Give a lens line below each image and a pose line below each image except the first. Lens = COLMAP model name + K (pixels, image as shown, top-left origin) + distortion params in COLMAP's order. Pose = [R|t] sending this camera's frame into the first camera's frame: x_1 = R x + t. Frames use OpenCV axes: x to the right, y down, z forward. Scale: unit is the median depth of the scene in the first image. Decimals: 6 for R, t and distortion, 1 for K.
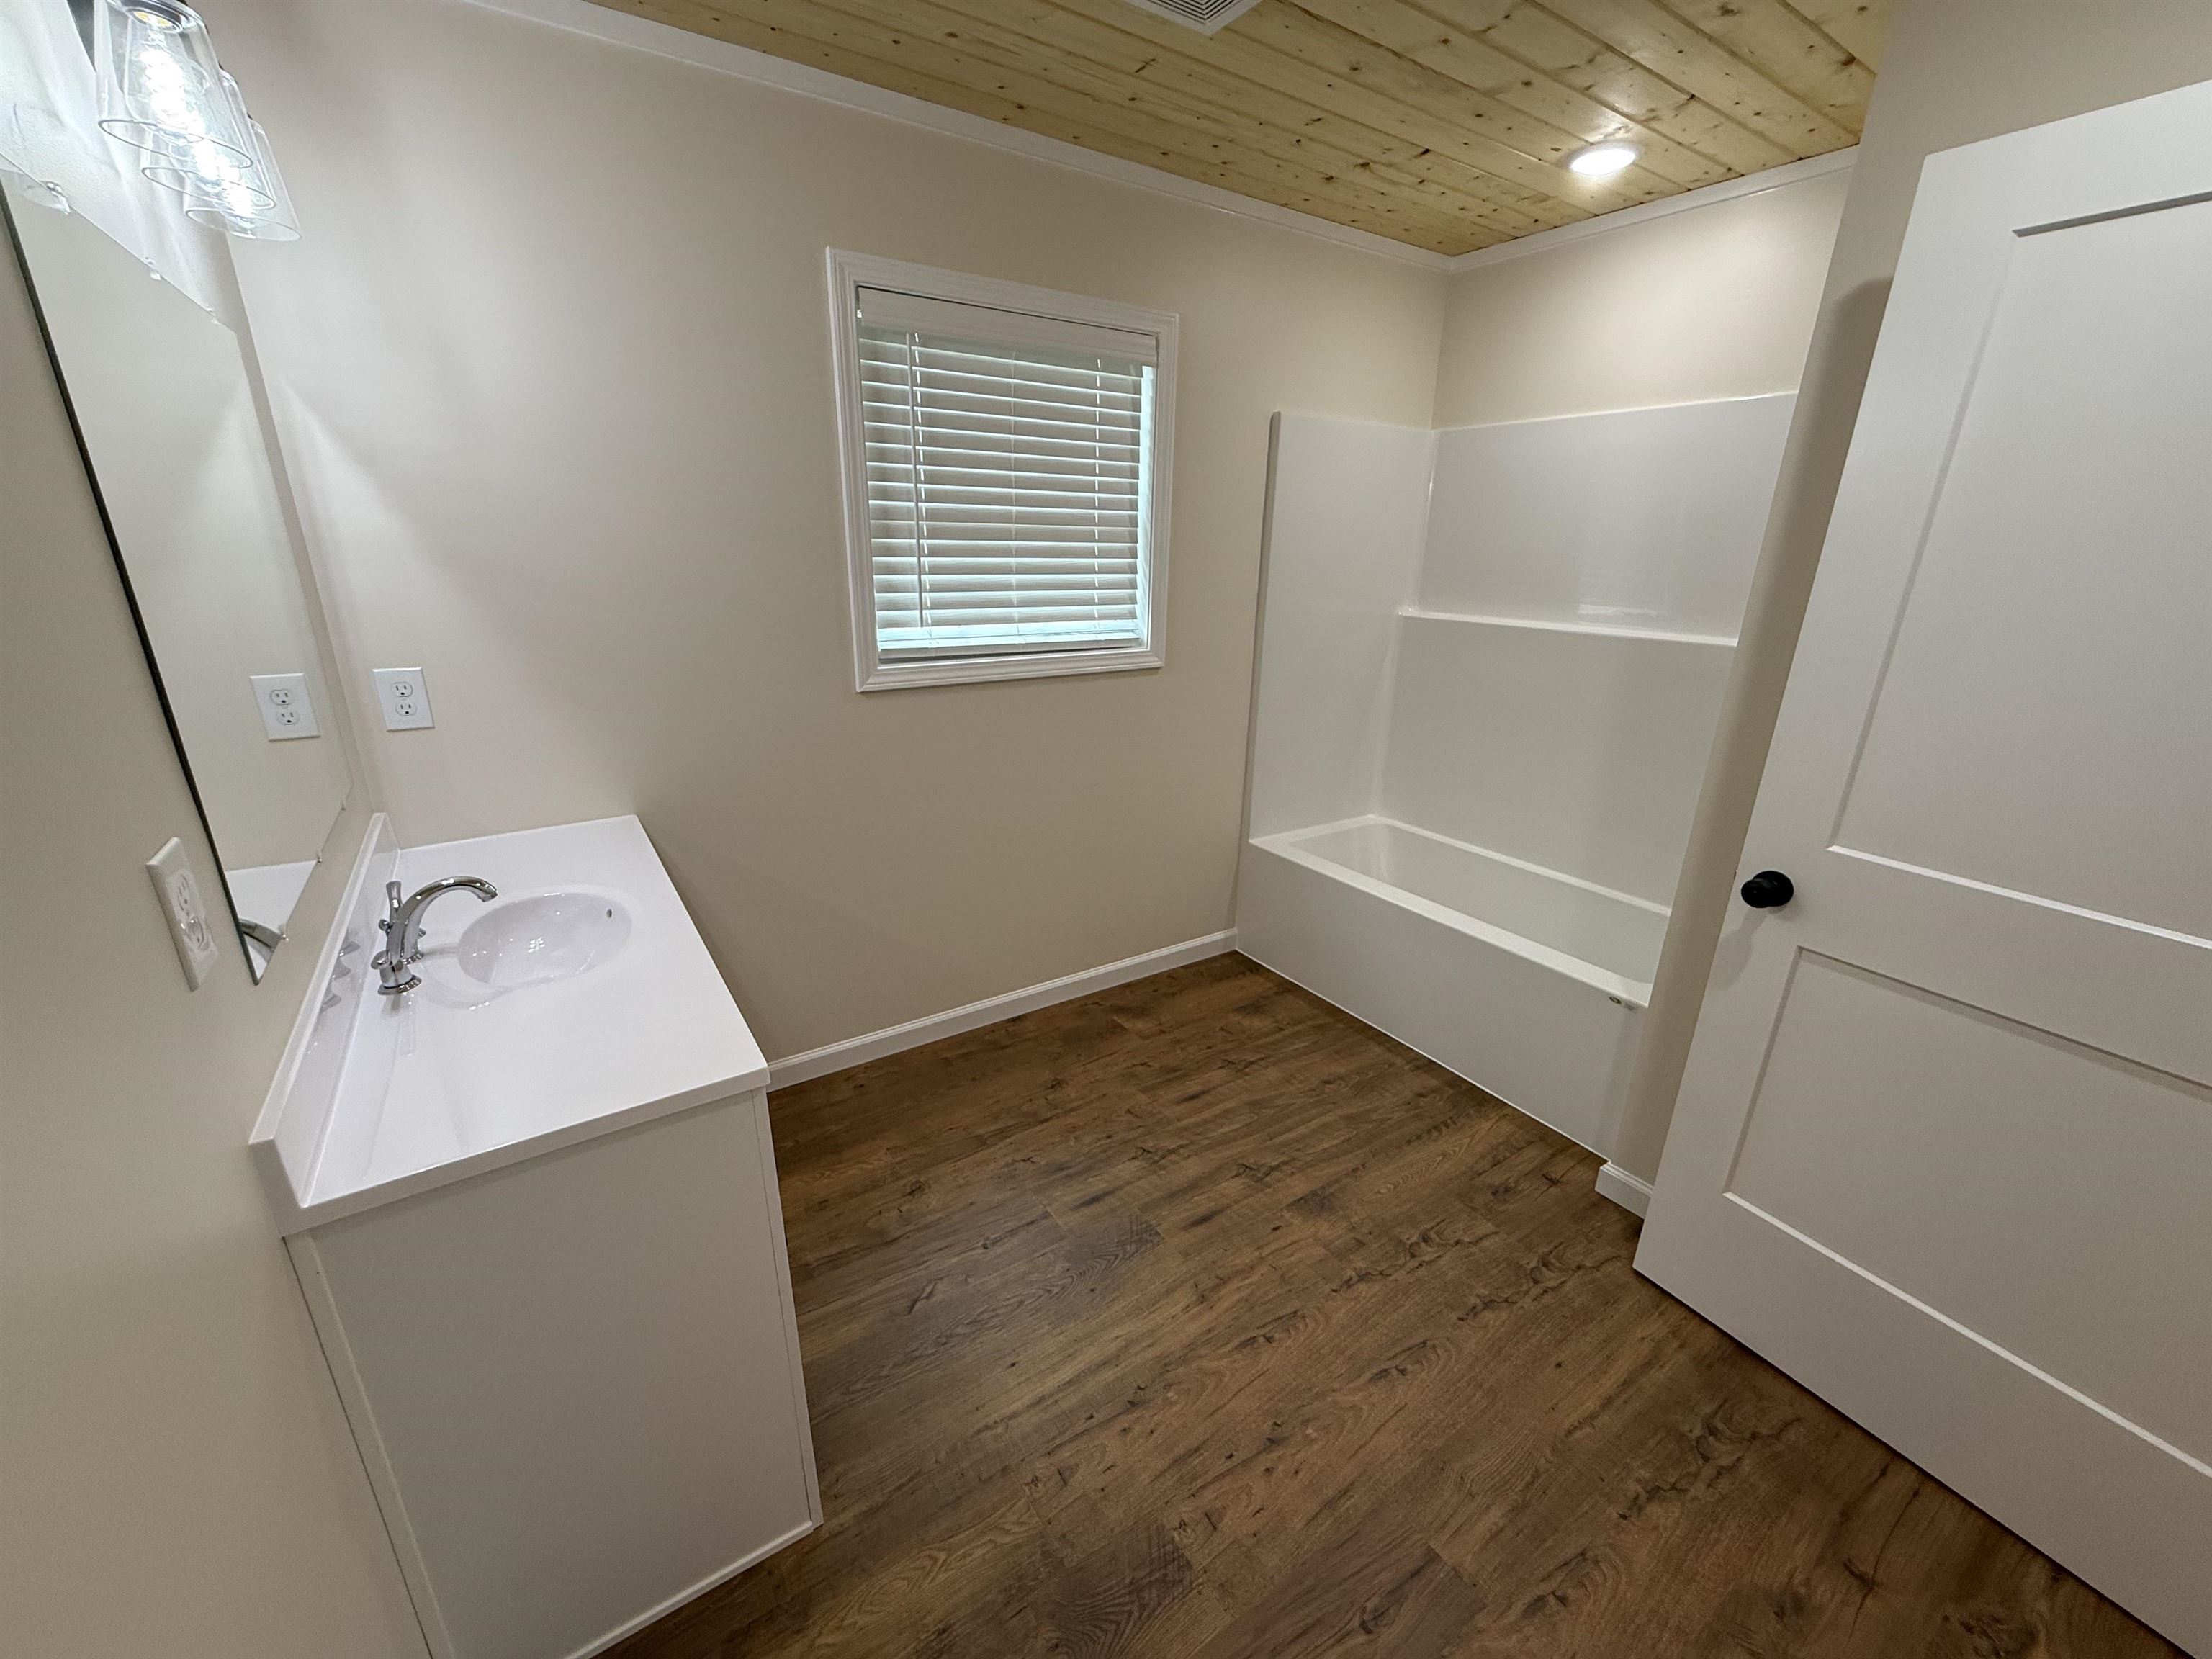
lens RADIAL K [[884.8, 0, 1111.4], [0, 884.8, 815.5], [0, 0, 1]] dist [0.007580, 0.000095]
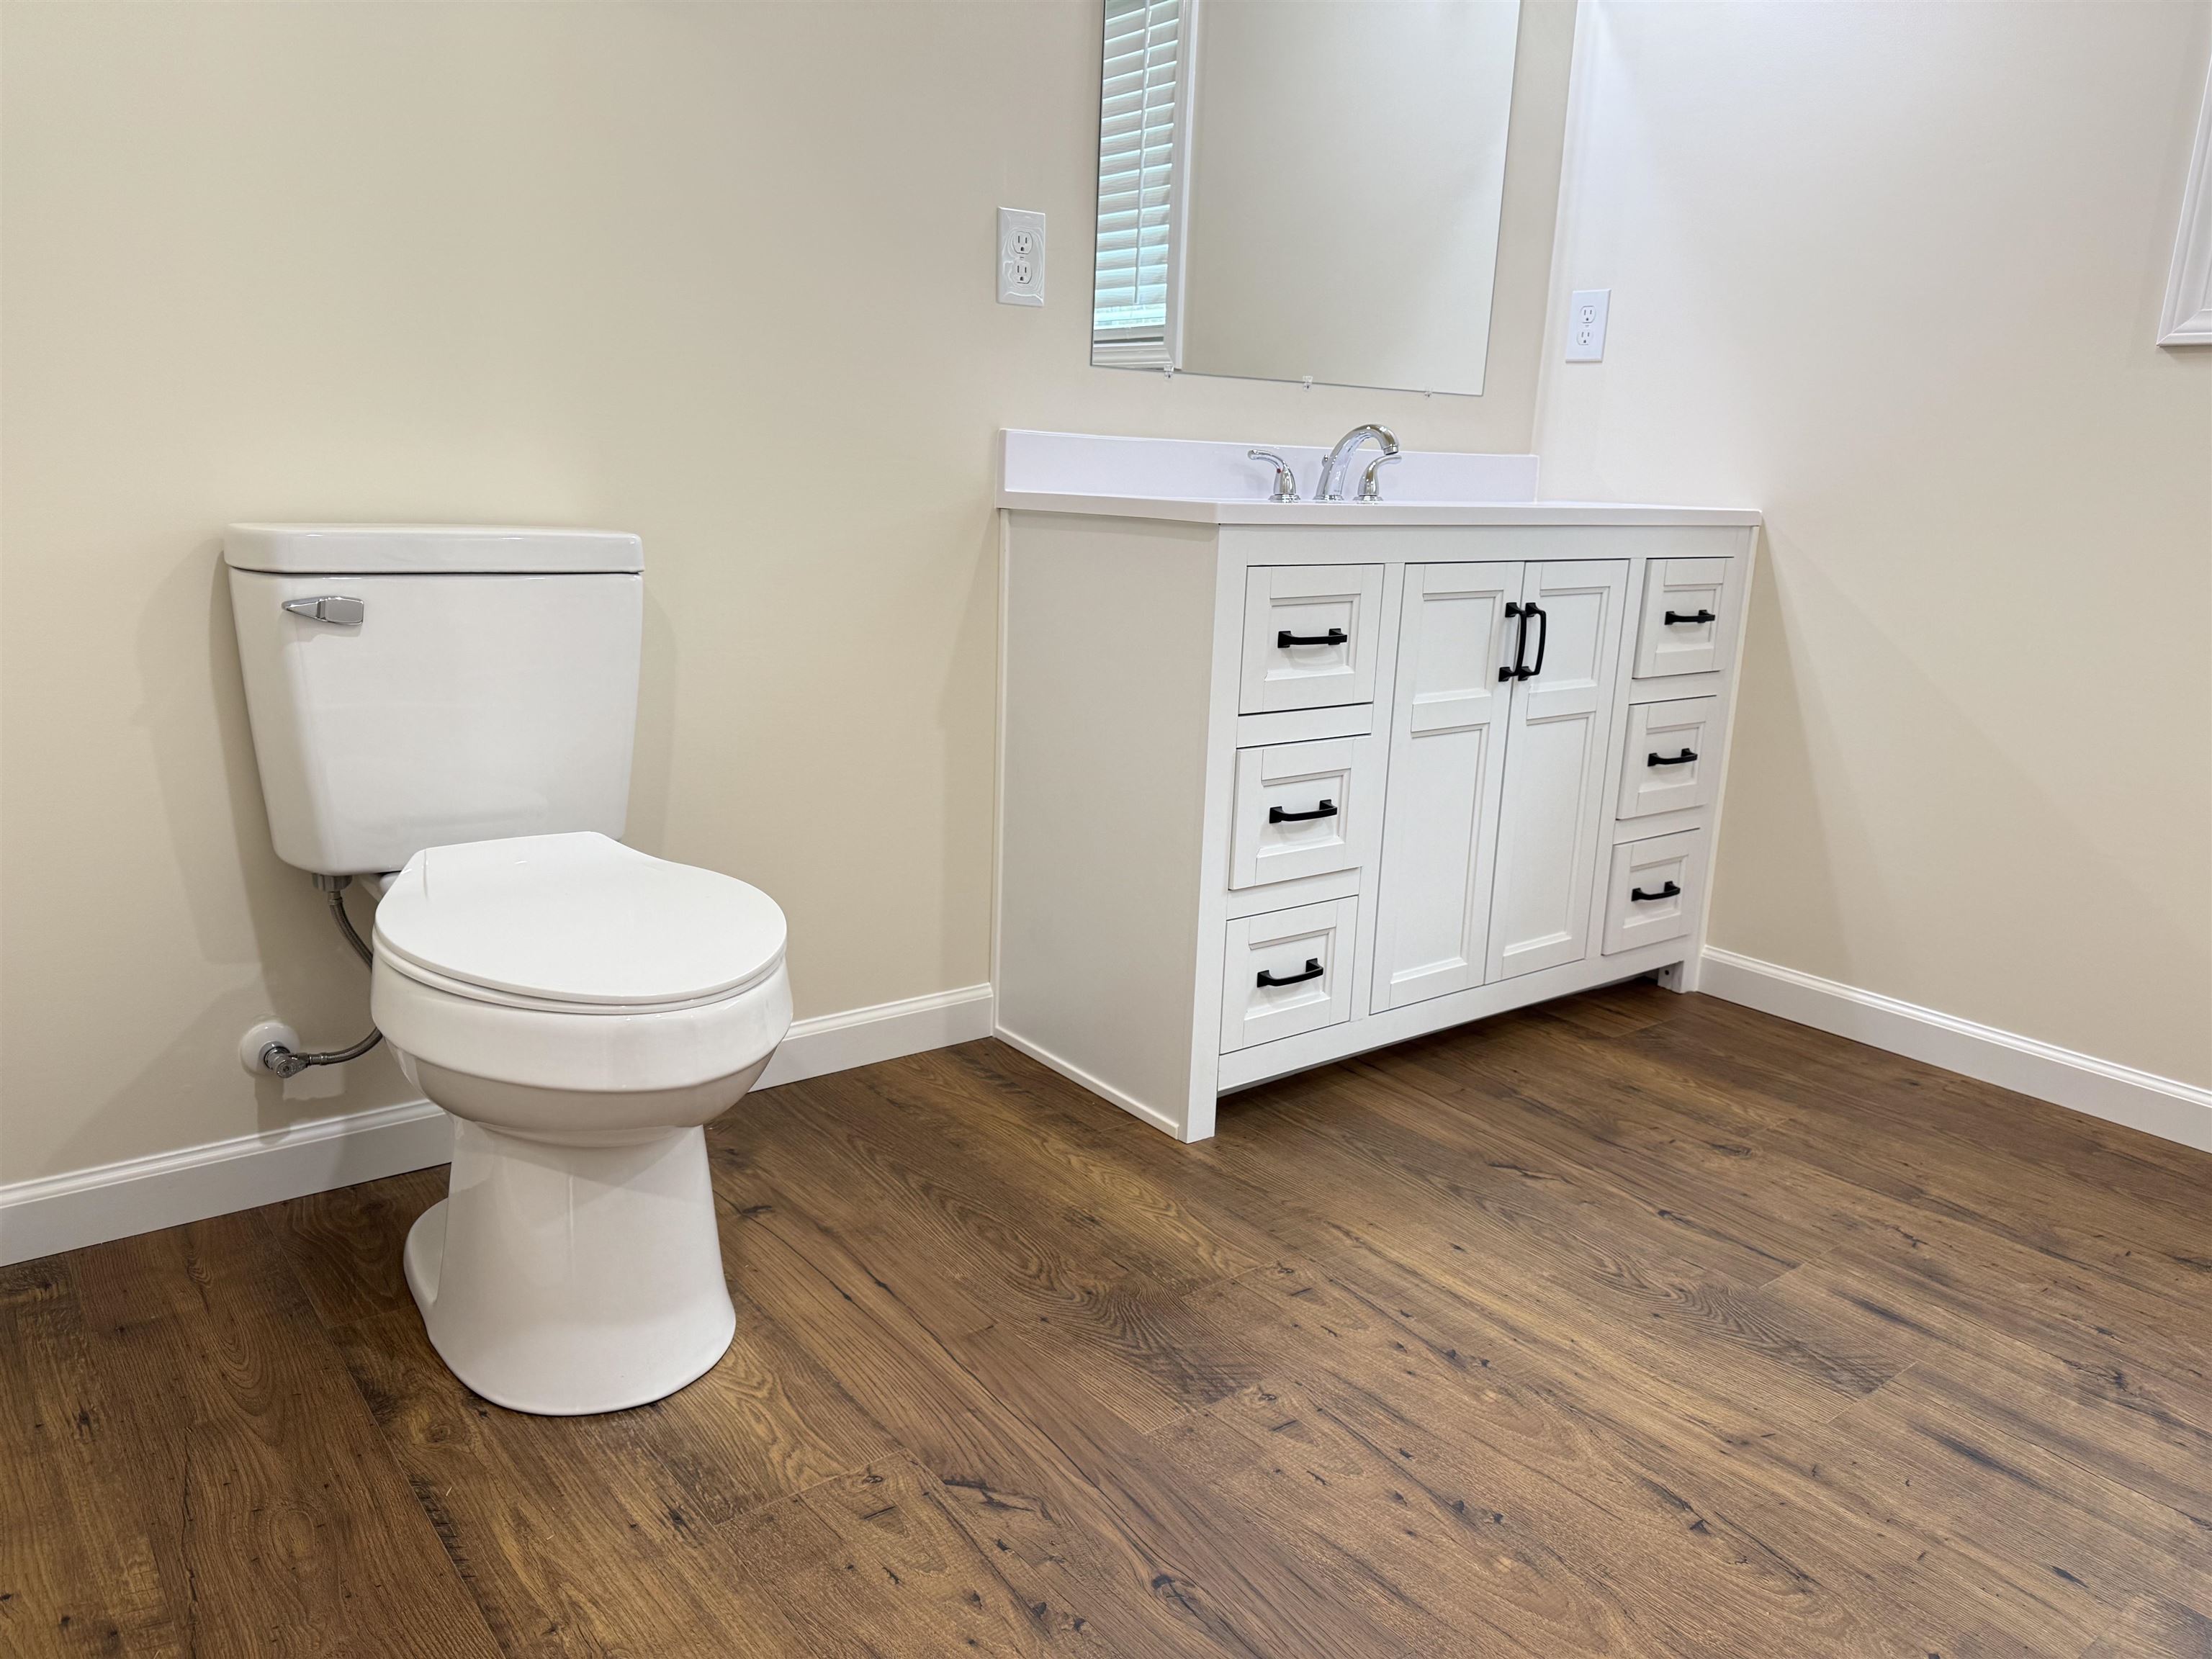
lens RADIAL K [[1567.4, 0, 1090.8], [0, 1567.4, 830.9], [0, 0, 1]] dist [0.013848, -0.011880]
pose [[0.071300, 0.215651, -0.973864, 0.867311], [-0.340998, 0.922792, 0.179376, 0.238656], [0.937356, 0.319296, 0.139331, 0.508528]]
